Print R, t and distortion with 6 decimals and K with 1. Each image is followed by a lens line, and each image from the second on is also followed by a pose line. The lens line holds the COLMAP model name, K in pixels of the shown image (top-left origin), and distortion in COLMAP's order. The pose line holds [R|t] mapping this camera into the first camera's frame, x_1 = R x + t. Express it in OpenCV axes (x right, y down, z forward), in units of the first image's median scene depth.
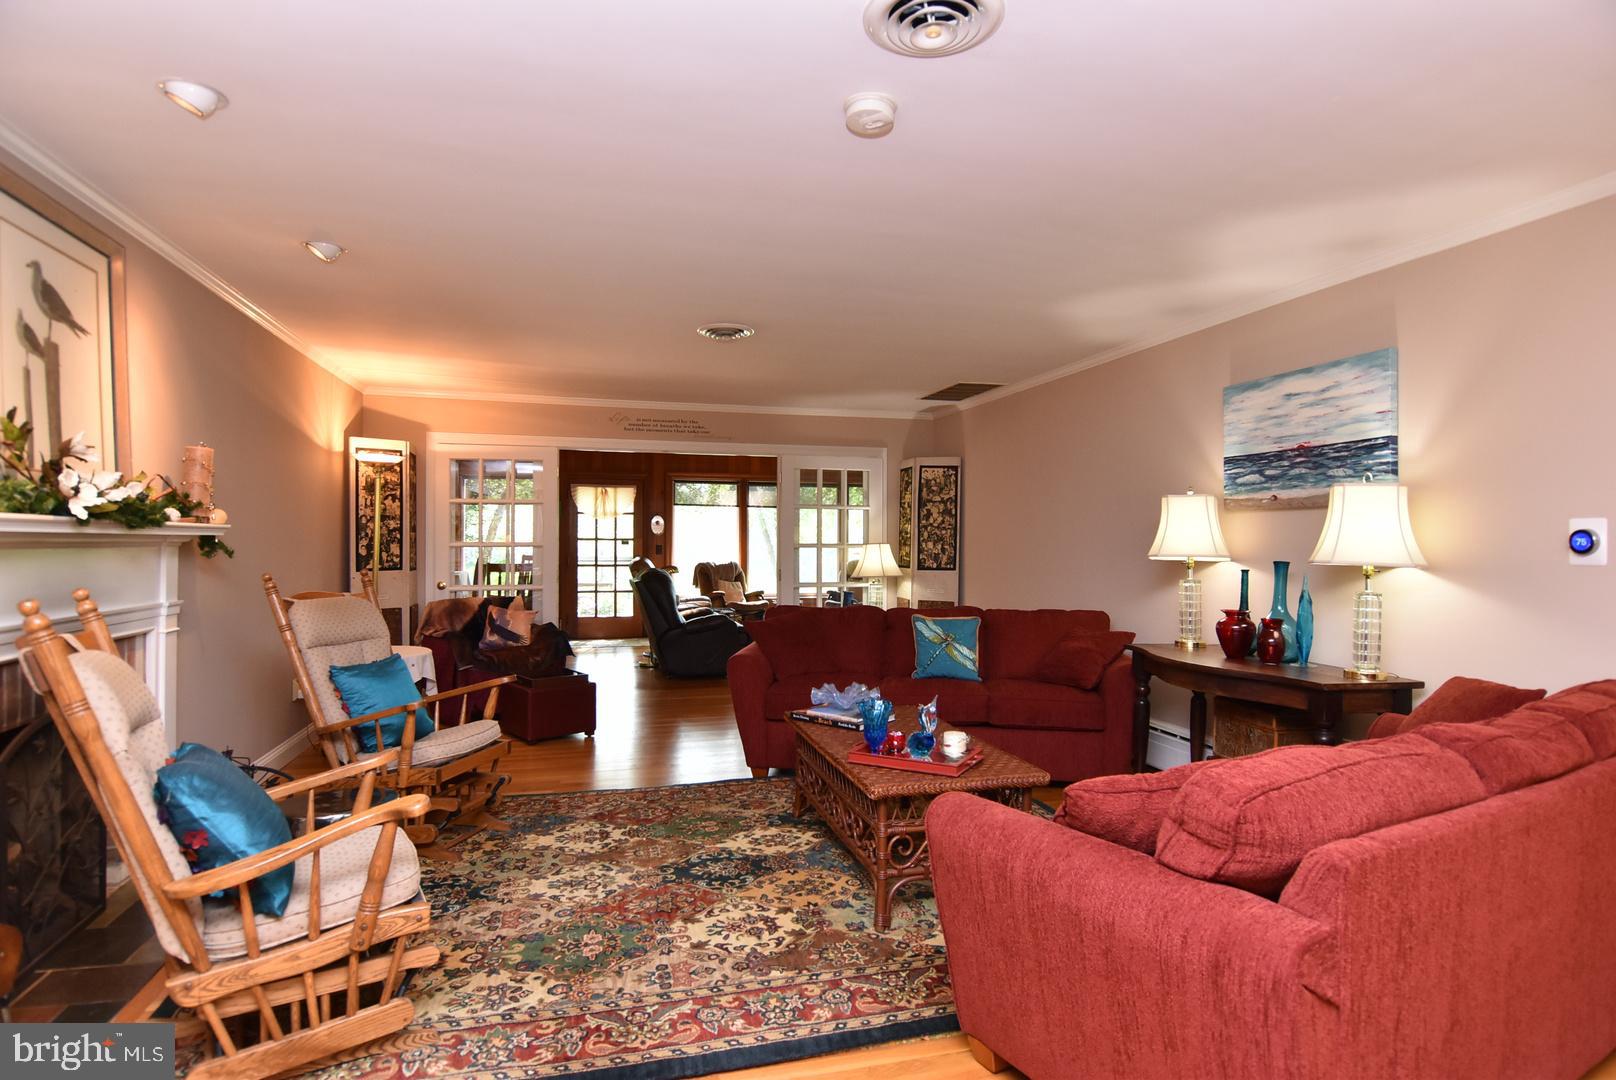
lens RADIAL K [[864.9, 0, 813.0], [0, 864.9, 538.8], [0, 0, 1]] dist [-0.001150, -0.013767]
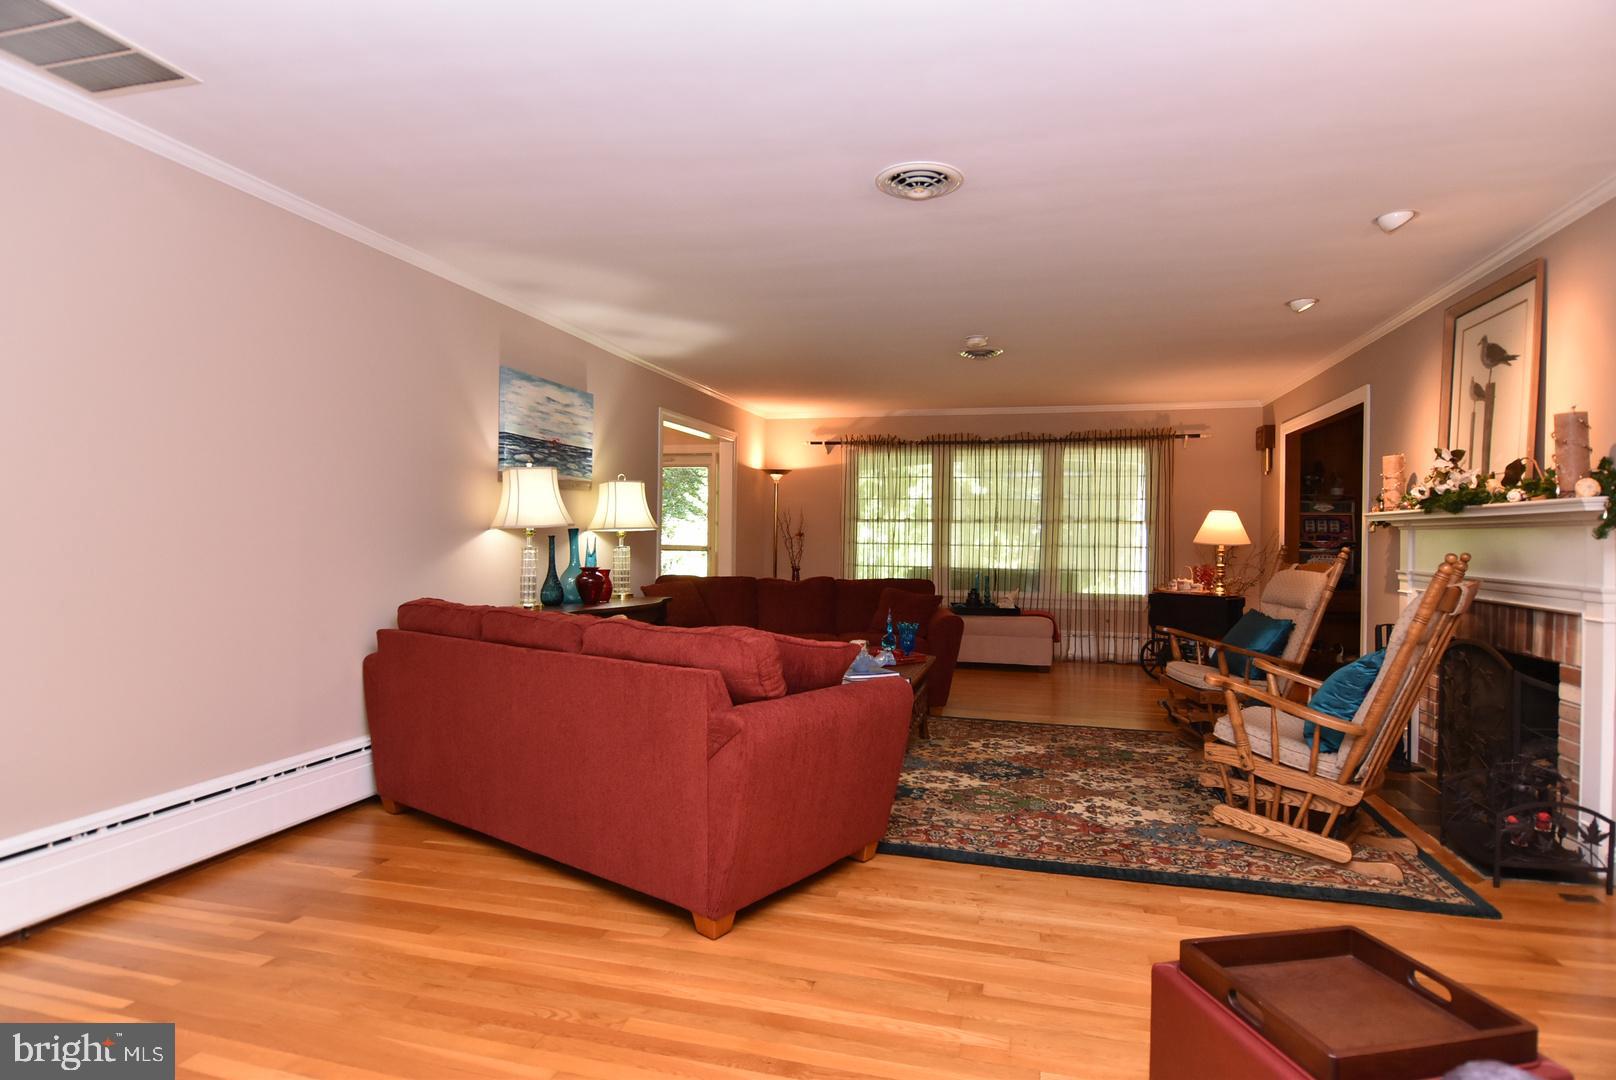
lens RADIAL K [[864.9, 0, 810.9], [0, 864.9, 539.2], [0, 0, 1]] dist [-0.001150, -0.013767]
pose [[-0.866424, -0.017148, 0.499014, -0.434028], [-0.018089, 0.999832, 0.002951, 0.031505], [-0.498981, -0.006470, -0.866589, 1.940600]]
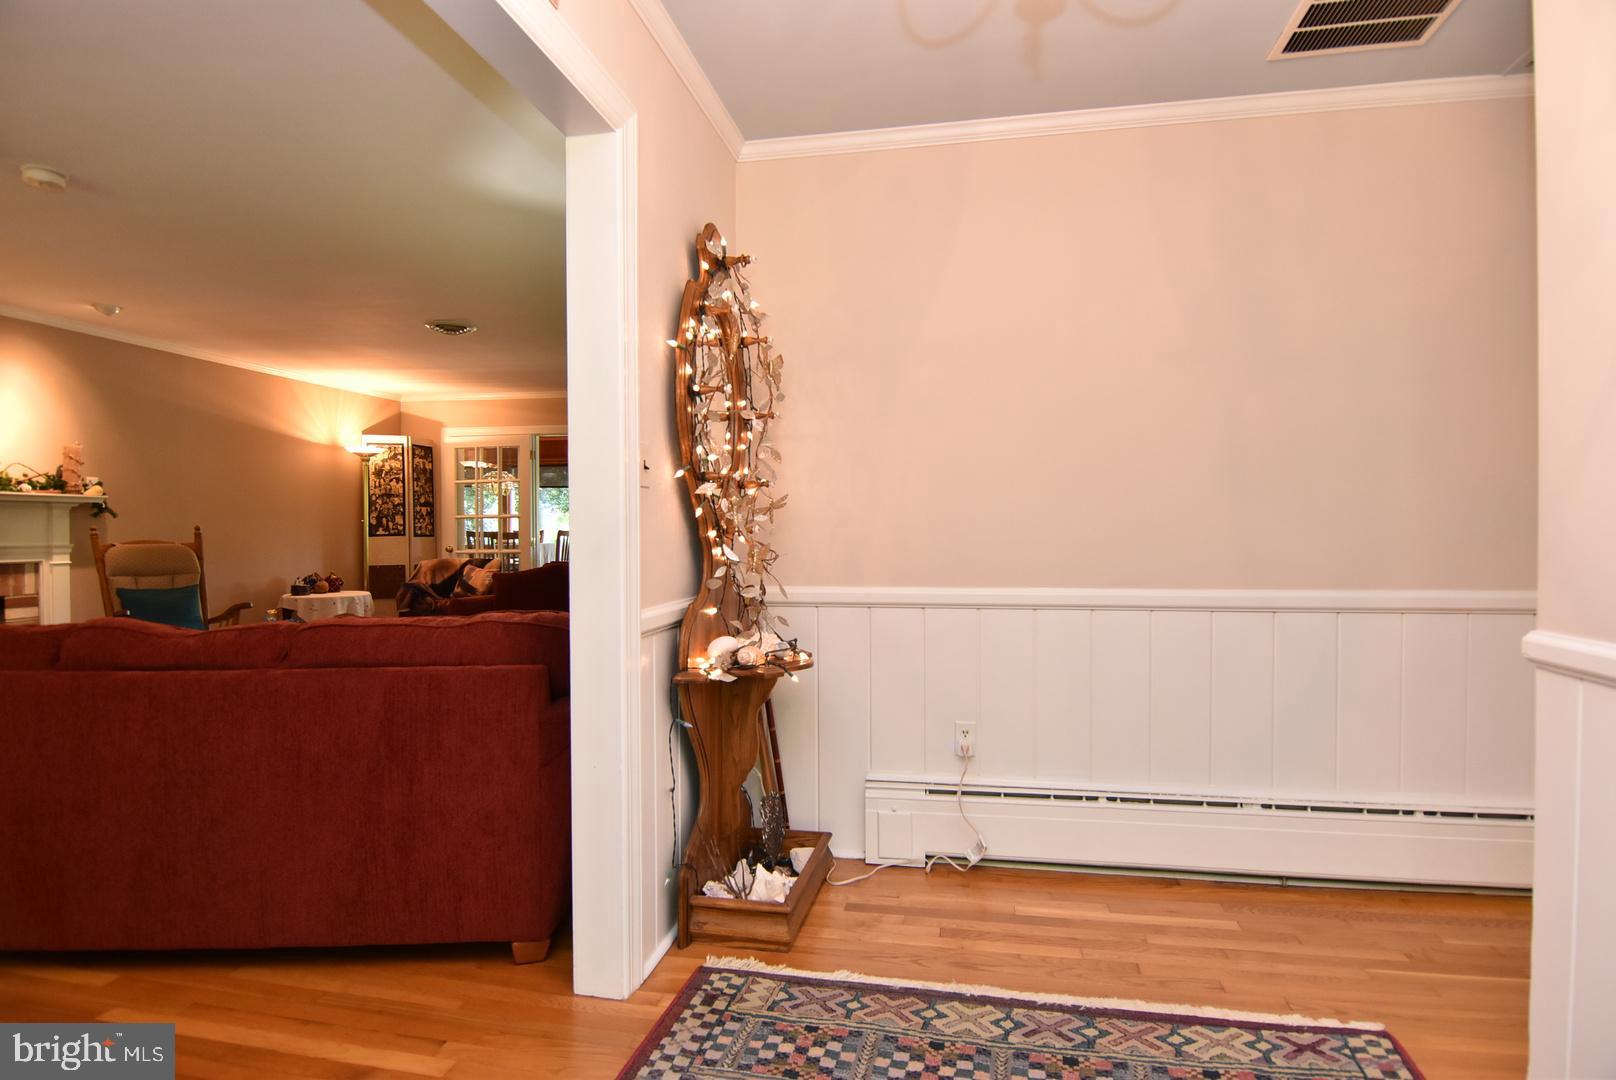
lens RADIAL K [[864.9, 0, 813.4], [0, 864.9, 543.2], [0, 0, 1]] dist [-0.001150, -0.013767]
pose [[0.895946, -0.000746, -0.444163, 1.061596], [0.009327, 0.999810, 0.017135, 0.050236], [0.444065, -0.019494, 0.895782, 0.184712]]
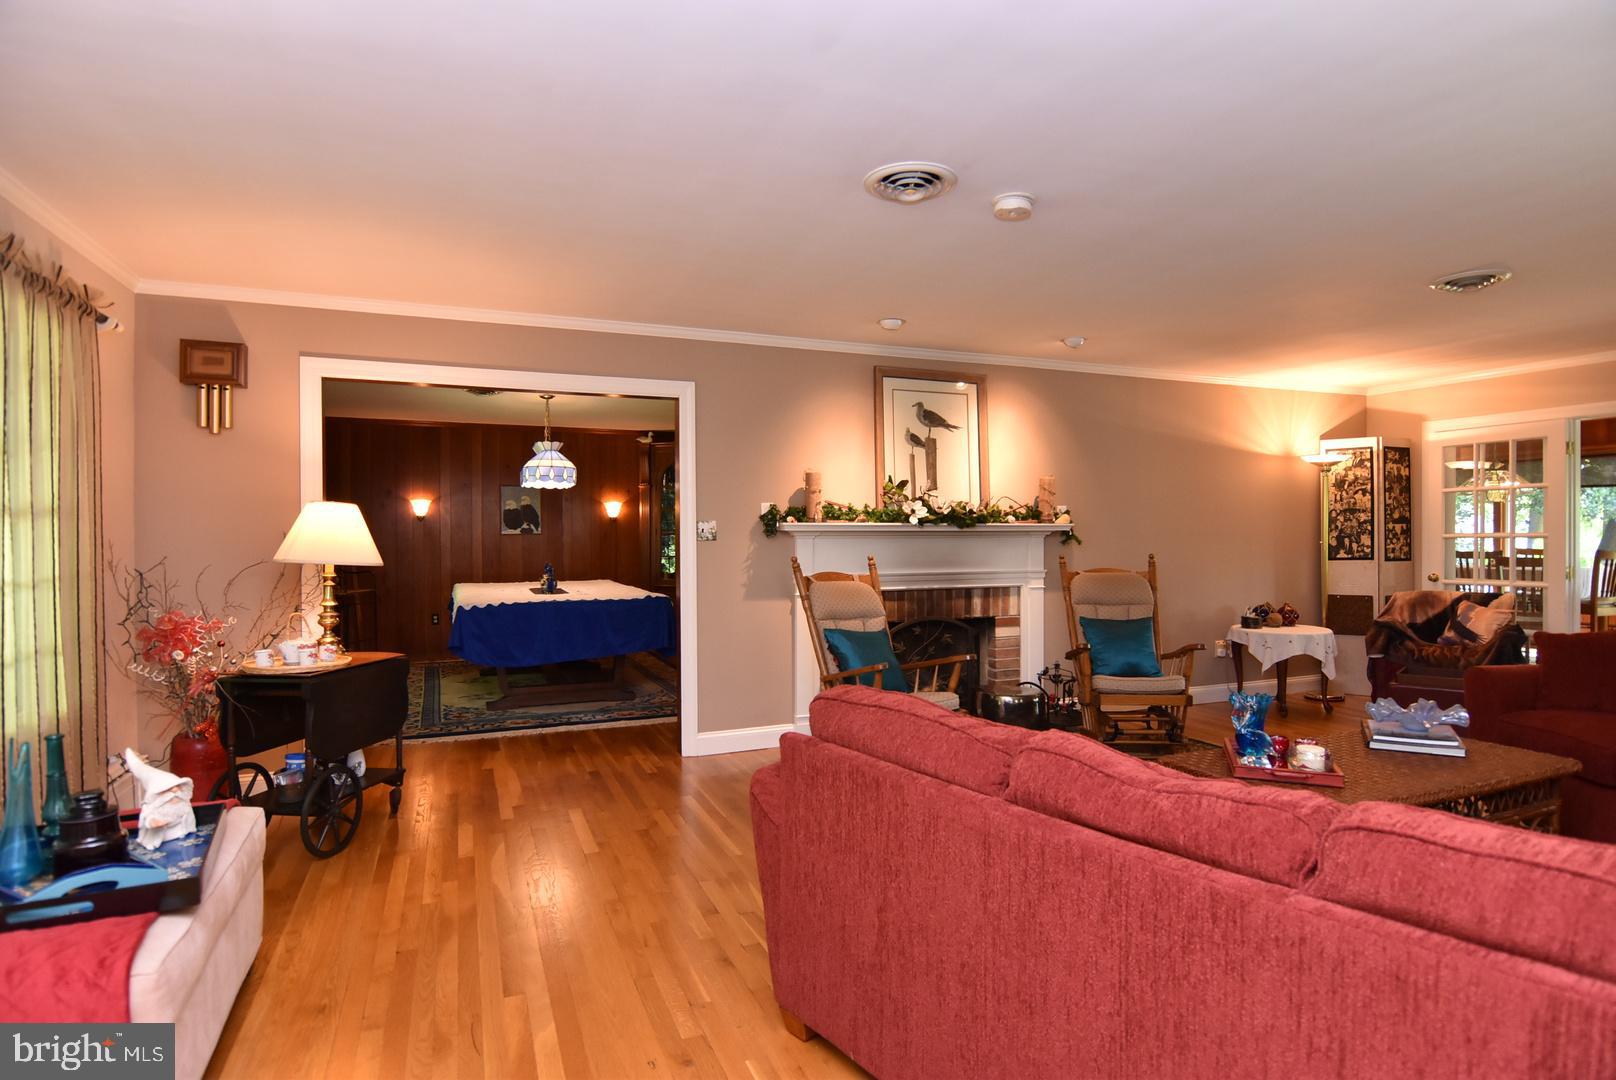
lens RADIAL K [[864.9, 0, 810.3], [0, 864.9, 540.8], [0, 0, 1]] dist [-0.001150, -0.013767]
pose [[0.122899, 0.002171, -0.992417, 0.790724], [0.008954, 0.999954, 0.003296, 0.005139], [0.992379, -0.009291, 0.122874, 0.314017]]
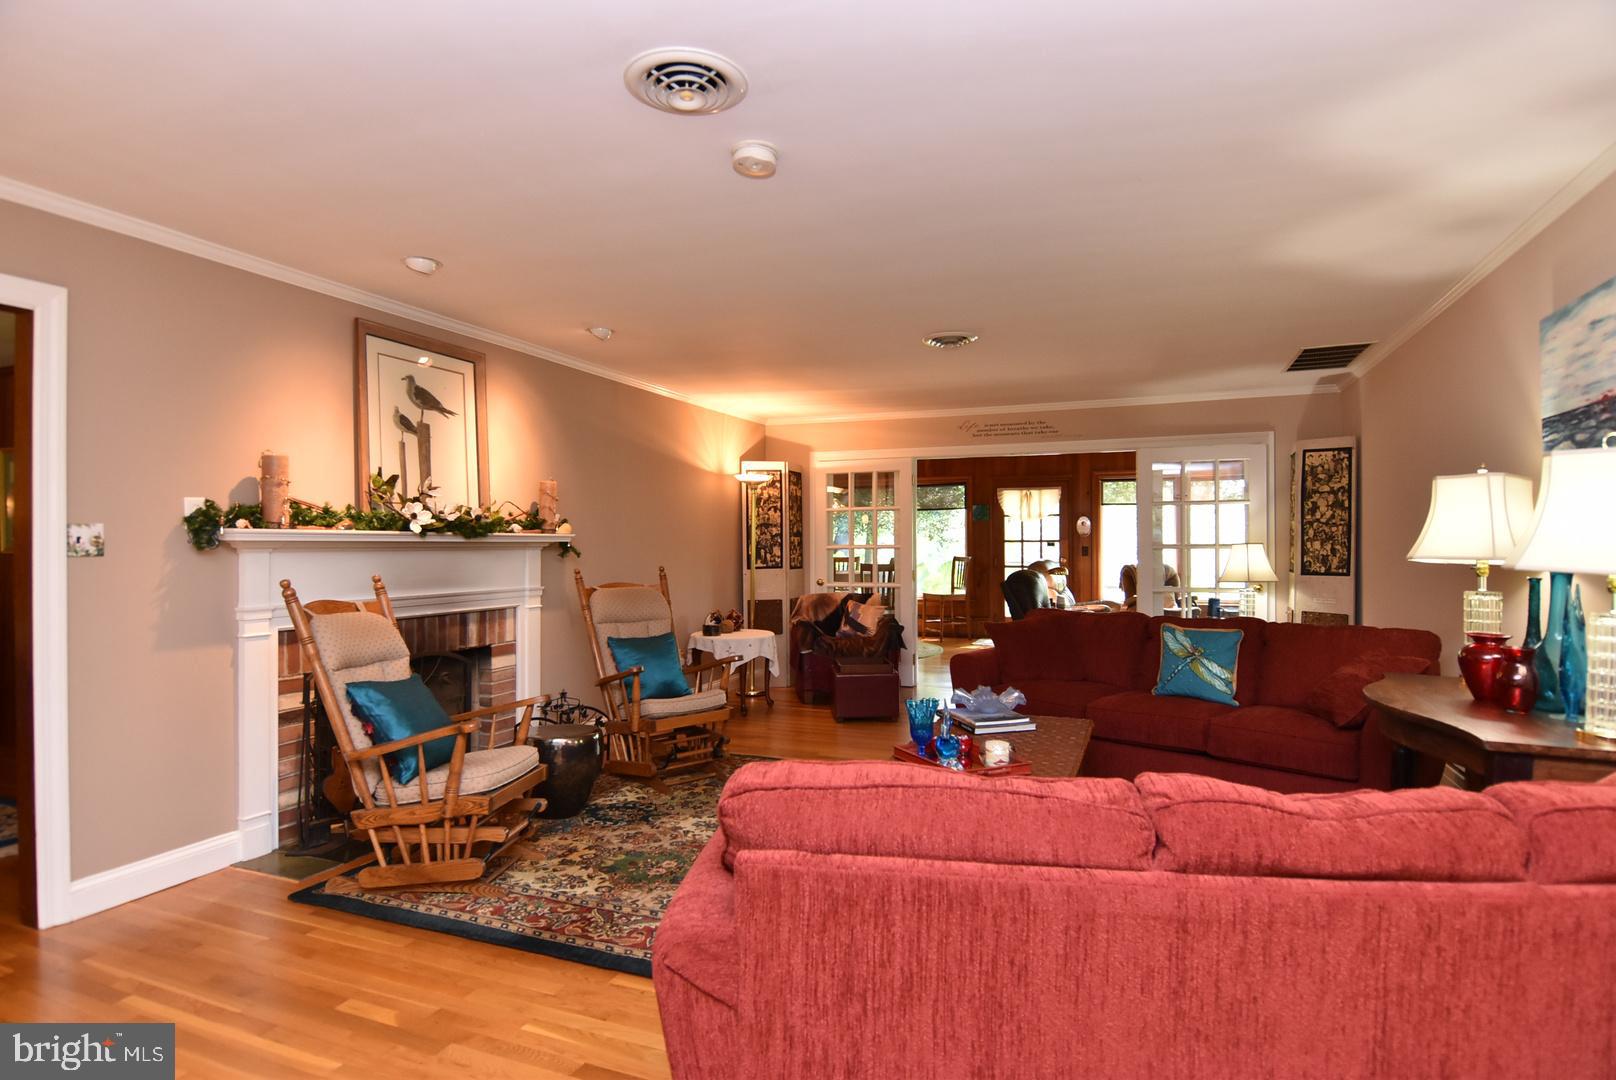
lens RADIAL K [[864.9, 0, 813.2], [0, 864.9, 541.3], [0, 0, 1]] dist [-0.001150, -0.013767]
pose [[0.801193, -0.008674, -0.598343, 0.465871], [0.009240, 0.999955, -0.002124, 0.001937], [0.598334, -0.003827, 0.801238, 0.091752]]
